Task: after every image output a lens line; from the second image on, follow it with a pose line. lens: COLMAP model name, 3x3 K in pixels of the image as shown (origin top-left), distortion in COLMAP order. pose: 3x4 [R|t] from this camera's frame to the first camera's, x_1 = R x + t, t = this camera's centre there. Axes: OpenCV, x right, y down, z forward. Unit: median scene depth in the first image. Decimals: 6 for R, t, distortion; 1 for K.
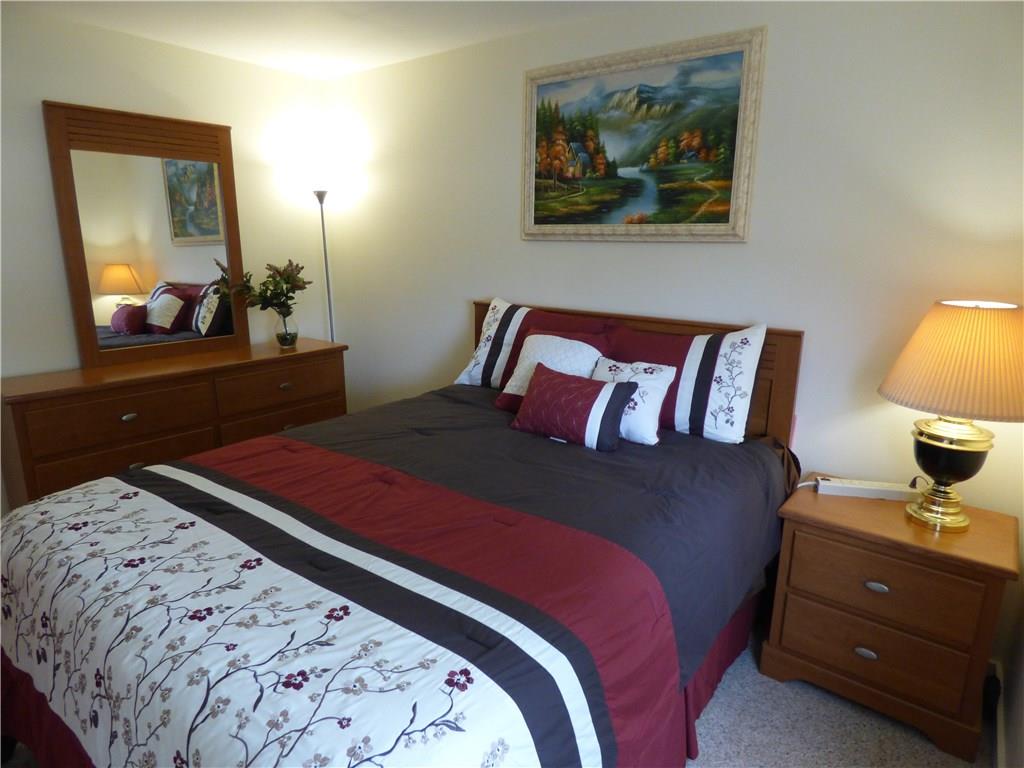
lens RADIAL K [[614.8, 0, 510.2], [0, 614.8, 383.1], [0, 0, 1]] dist [-0.018076, 0.002570]
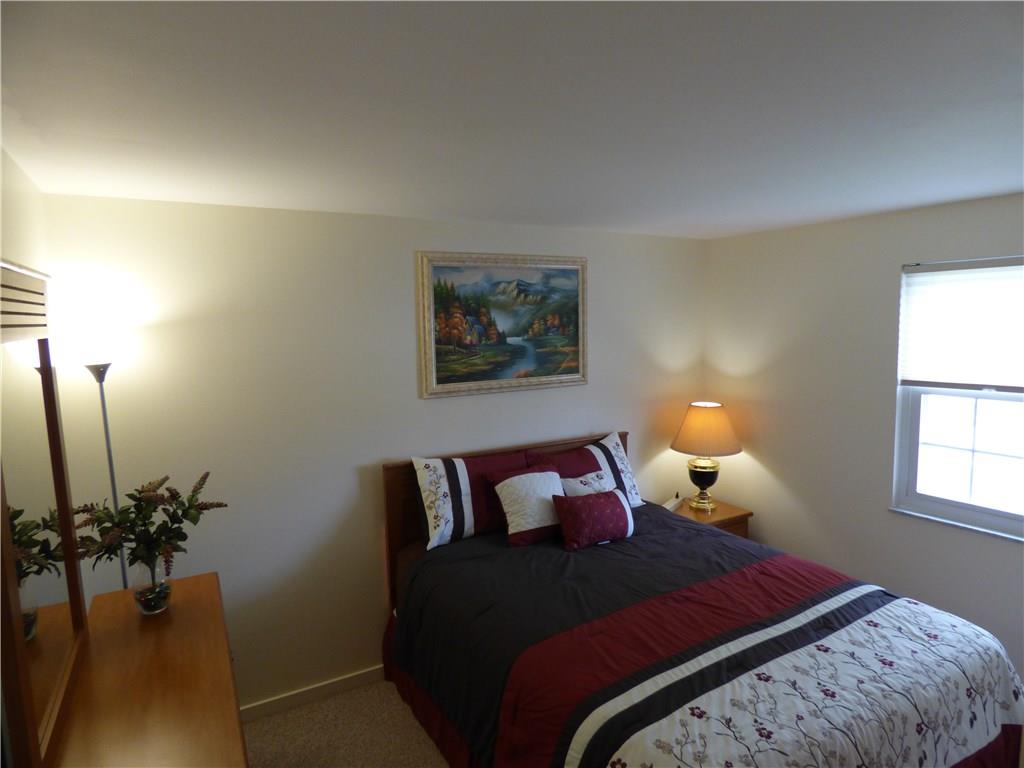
lens RADIAL K [[614.8, 0, 511.4], [0, 614.8, 387.2], [0, 0, 1]] dist [-0.018076, 0.002570]
pose [[0.377856, -0.124888, 0.917403, -1.062525], [0.232588, 0.971890, 0.036508, -0.299904], [-0.896174, 0.199582, 0.396282, 0.503692]]
